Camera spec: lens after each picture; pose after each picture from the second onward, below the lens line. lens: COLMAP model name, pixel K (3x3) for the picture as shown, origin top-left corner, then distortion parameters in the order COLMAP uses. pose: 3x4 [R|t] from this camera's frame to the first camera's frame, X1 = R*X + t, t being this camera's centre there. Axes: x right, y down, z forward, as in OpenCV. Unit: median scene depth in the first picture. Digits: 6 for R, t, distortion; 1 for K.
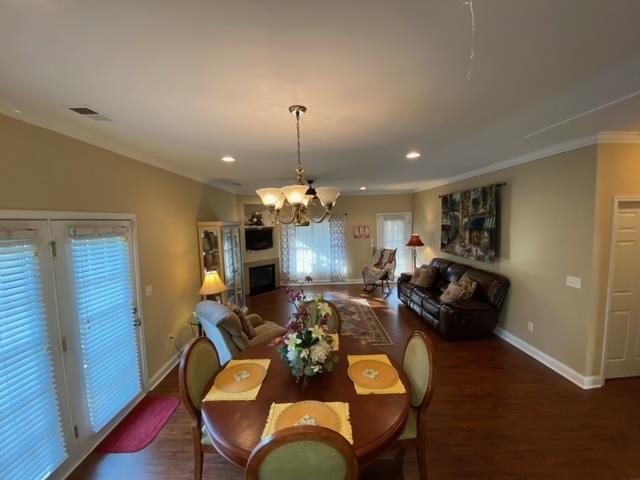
lens RADIAL K [[261.8, 0, 319.8], [0, 261.8, 242.0], [0, 0, 1]] dist [0.026412, -0.021918]
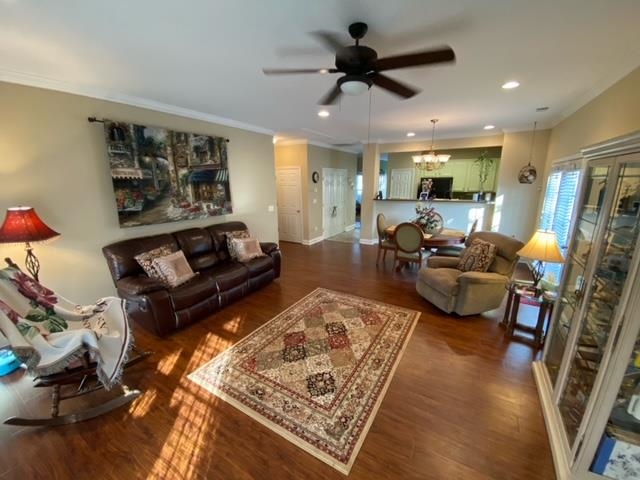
lens RADIAL K [[261.8, 0, 319.8], [0, 261.8, 242.0], [0, 0, 1]] dist [0.026412, -0.021918]
pose [[-0.851154, -0.092416, 0.516717, -0.213216], [0.068174, 0.956580, 0.283385, -0.078188], [-0.520470, 0.276431, -0.807897, 1.496869]]
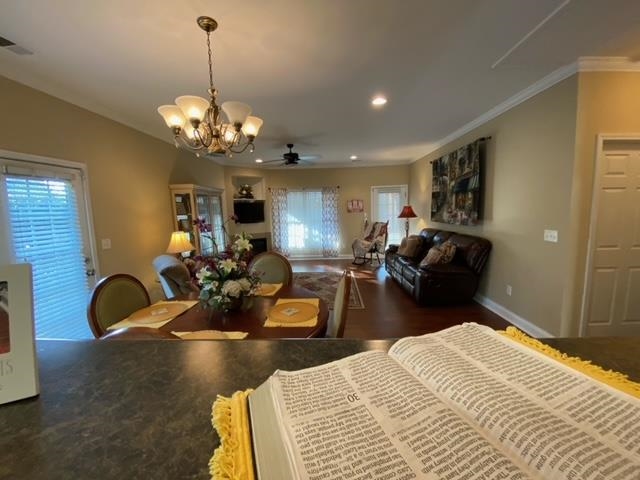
lens RADIAL K [[261.8, 0, 319.8], [0, 261.8, 242.0], [0, 0, 1]] dist [0.026412, -0.021918]
pose [[0.998114, 0.005578, -0.061132, 0.143772], [-0.002797, 0.998962, 0.045470, 0.083697], [0.061323, -0.045213, 0.997093, 0.032113]]
